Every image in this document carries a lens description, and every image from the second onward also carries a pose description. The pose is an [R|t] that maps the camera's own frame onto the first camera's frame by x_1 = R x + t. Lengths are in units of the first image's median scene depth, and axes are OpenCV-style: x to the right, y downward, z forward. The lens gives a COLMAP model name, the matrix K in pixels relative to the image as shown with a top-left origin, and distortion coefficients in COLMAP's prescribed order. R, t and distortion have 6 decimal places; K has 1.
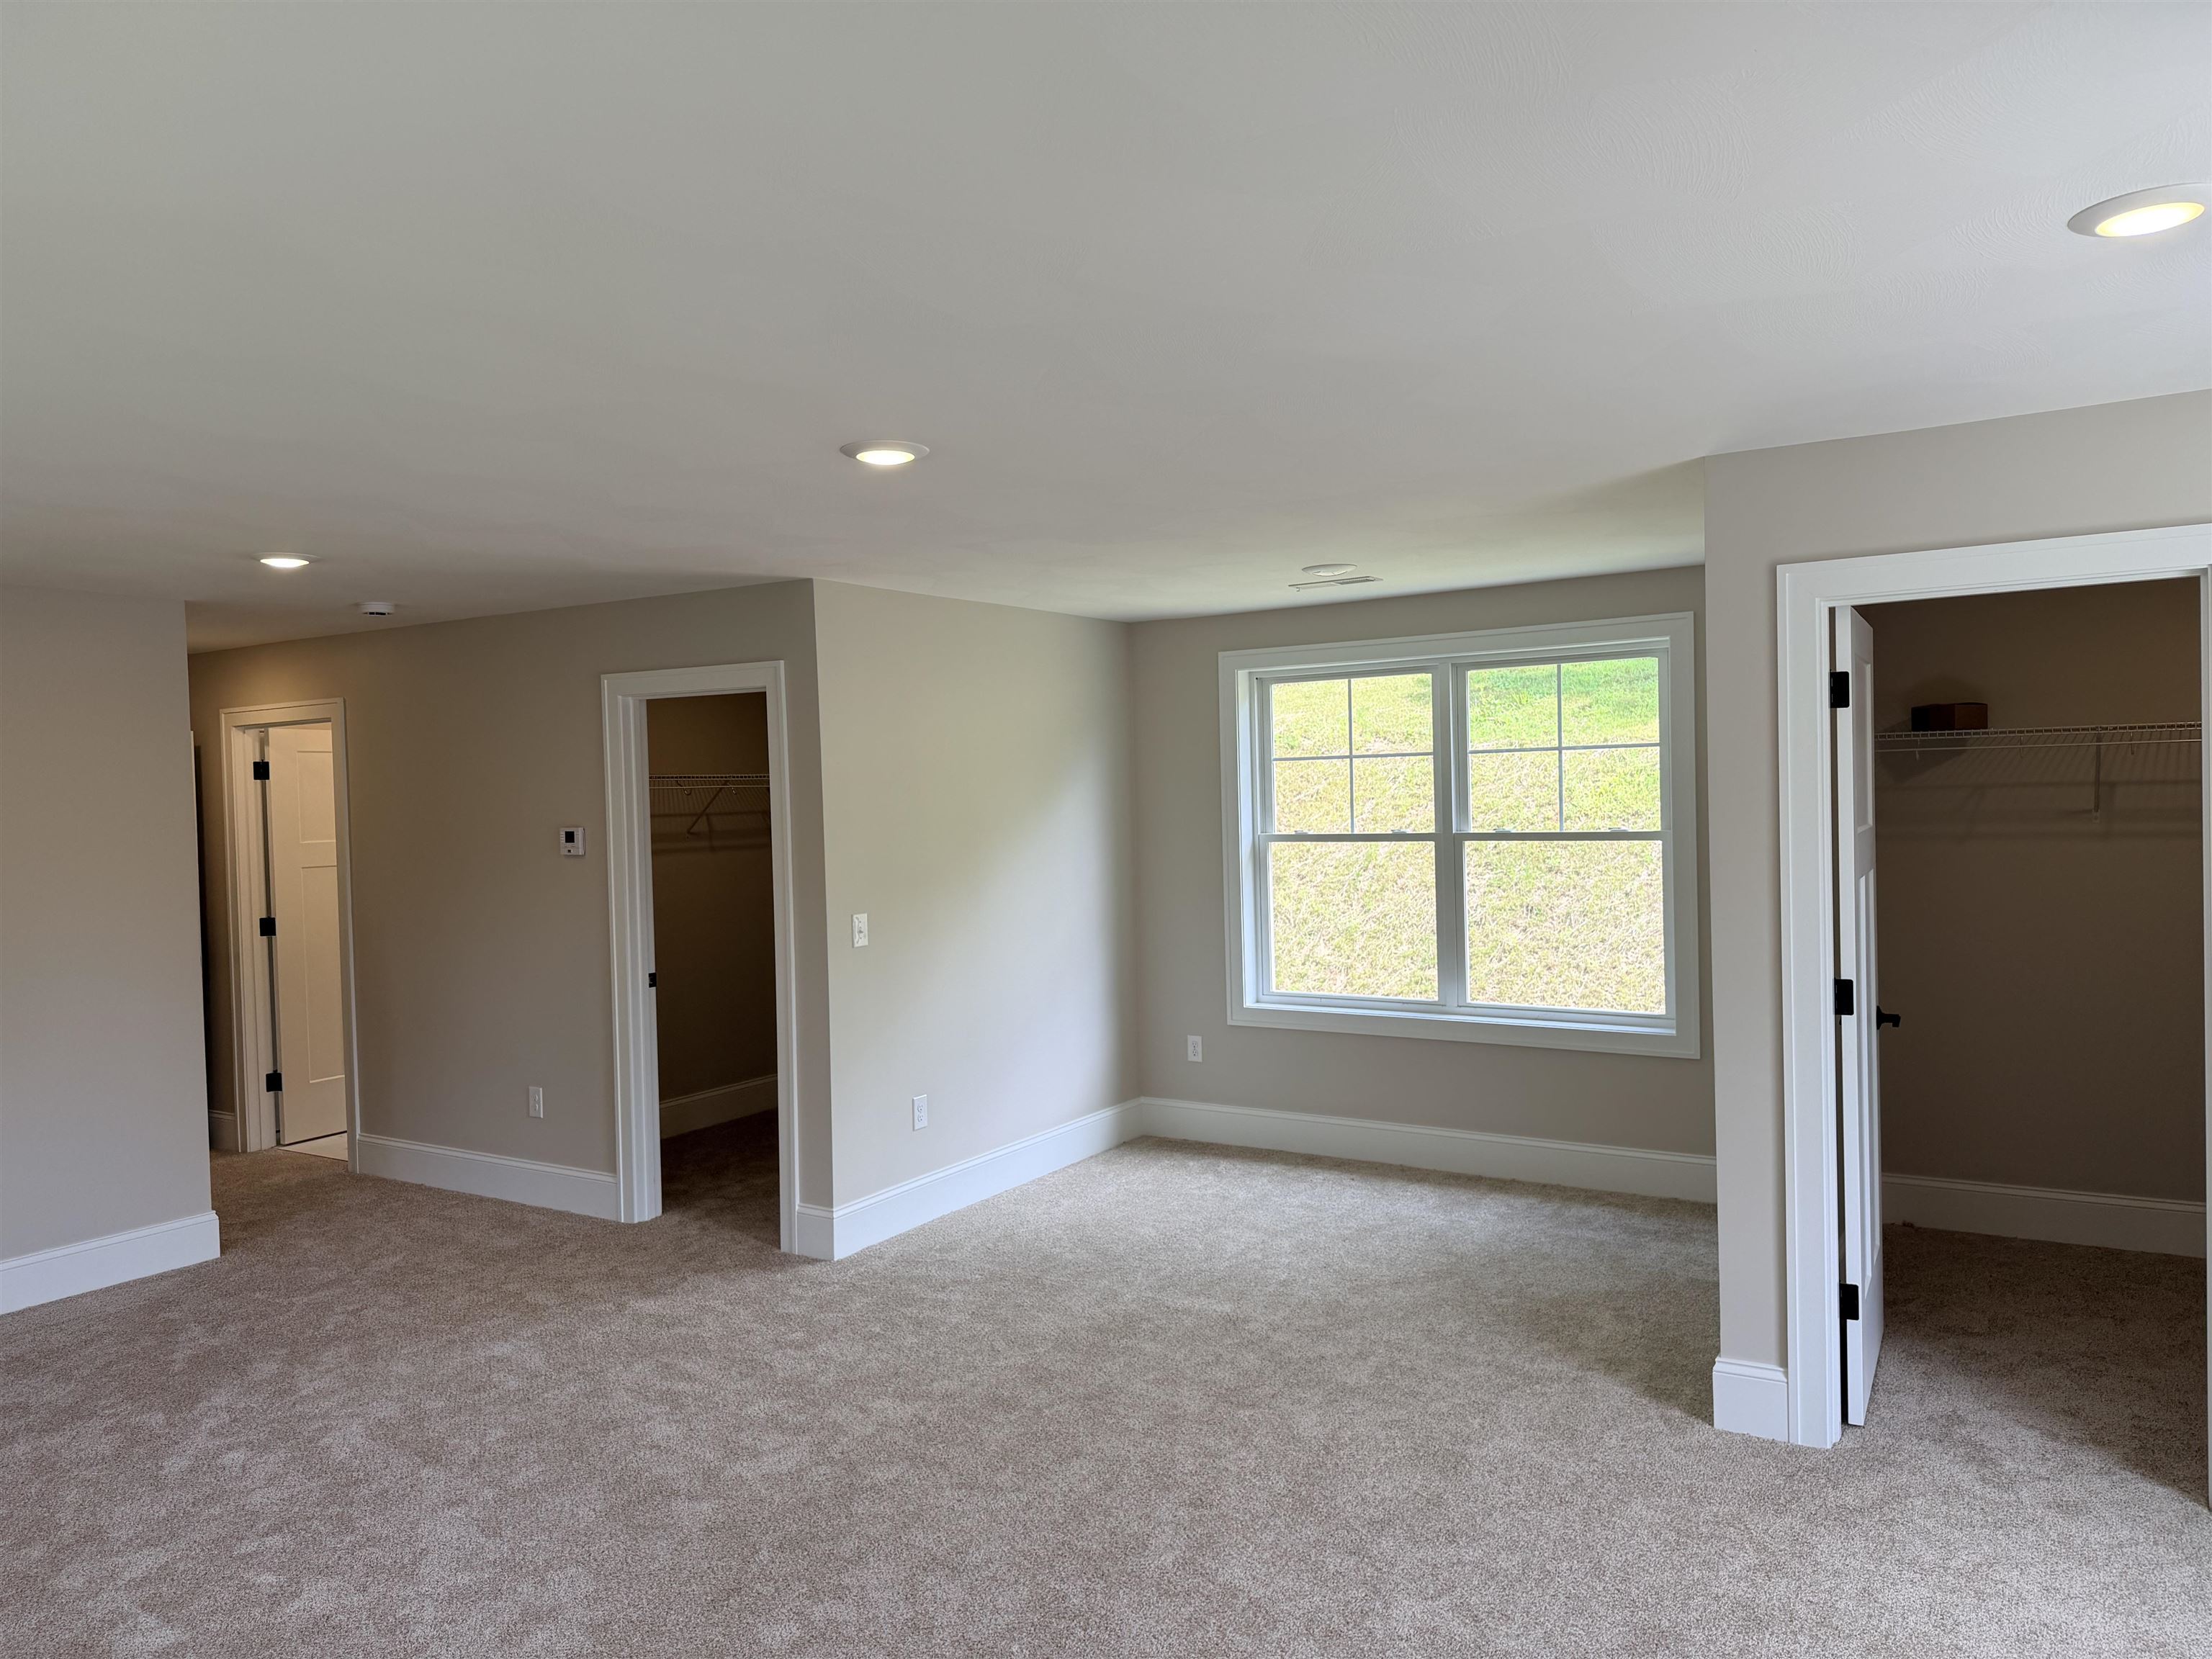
lens RADIAL K [[1556.4, 0, 1092.5], [0, 1556.4, 829.6], [0, 0, 1]] dist [0.030746, -0.032179]
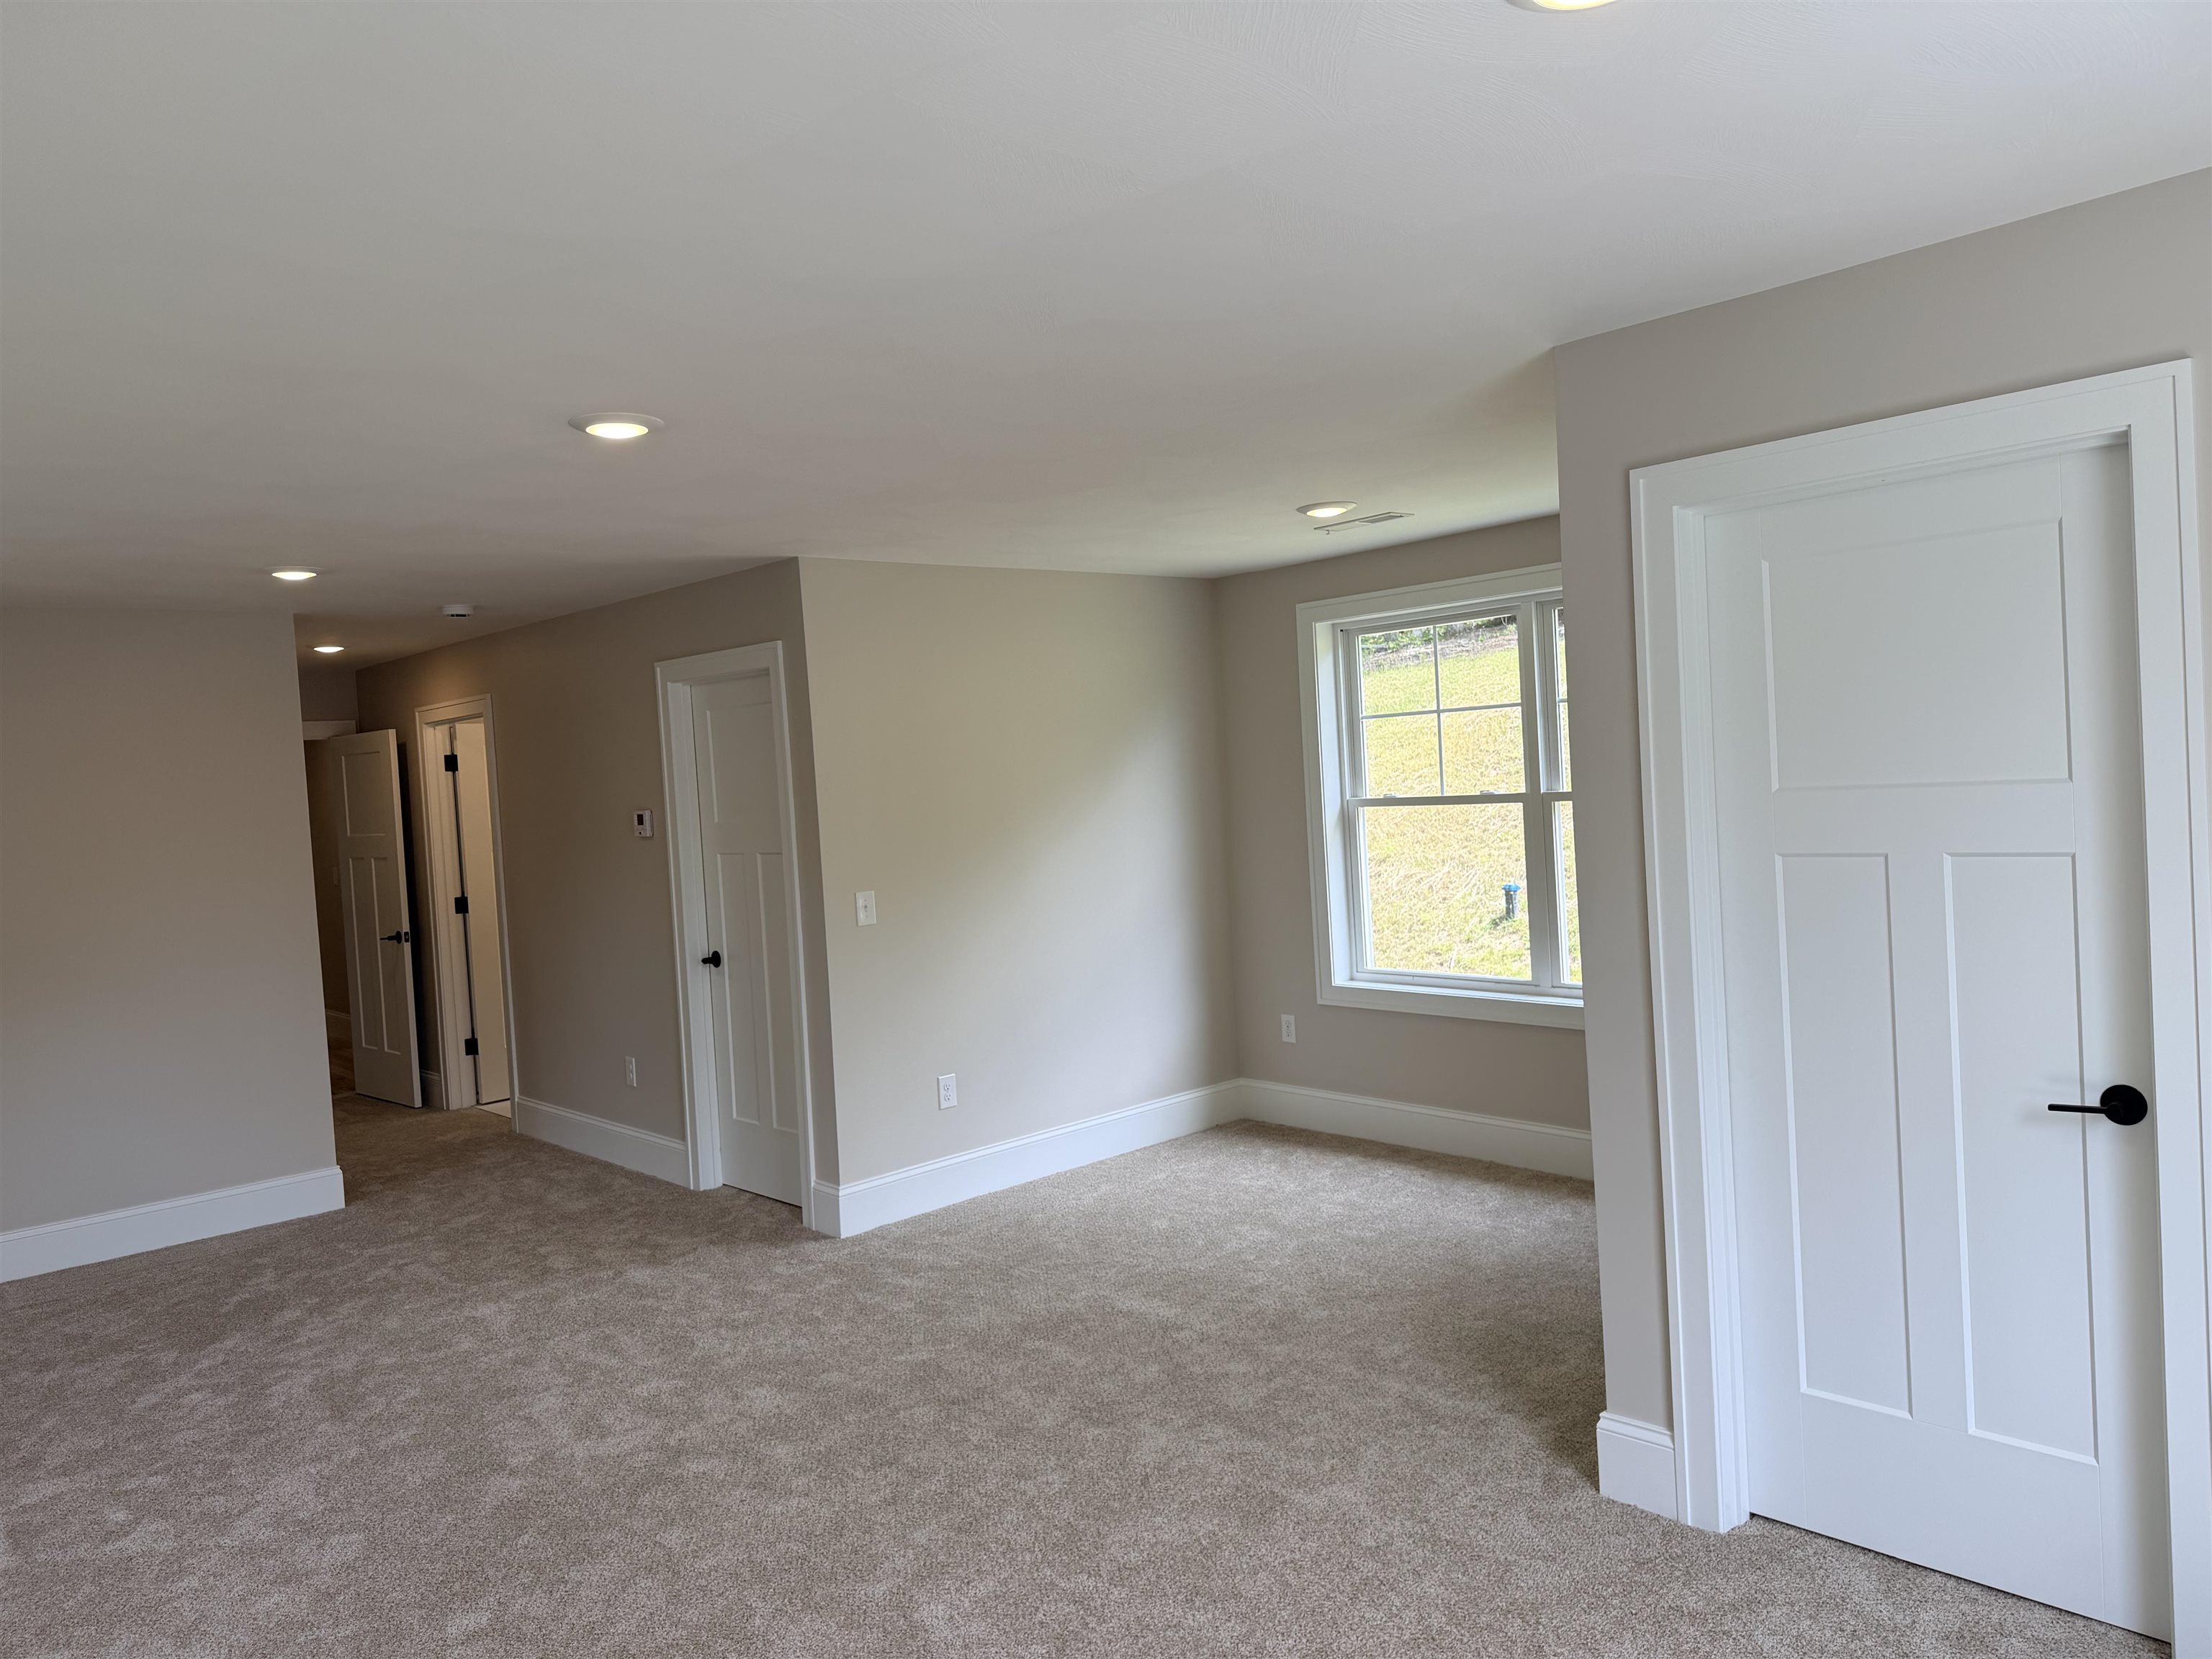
lens RADIAL K [[1556.4, 0, 1092.2], [0, 1556.4, 821.5], [0, 0, 1]] dist [0.030746, -0.032179]
pose [[0.965172, -0.021365, -0.260741, 0.257189], [0.026139, 0.999548, 0.014856, -0.001602], [0.260306, -0.021154, 0.965294, 0.083201]]
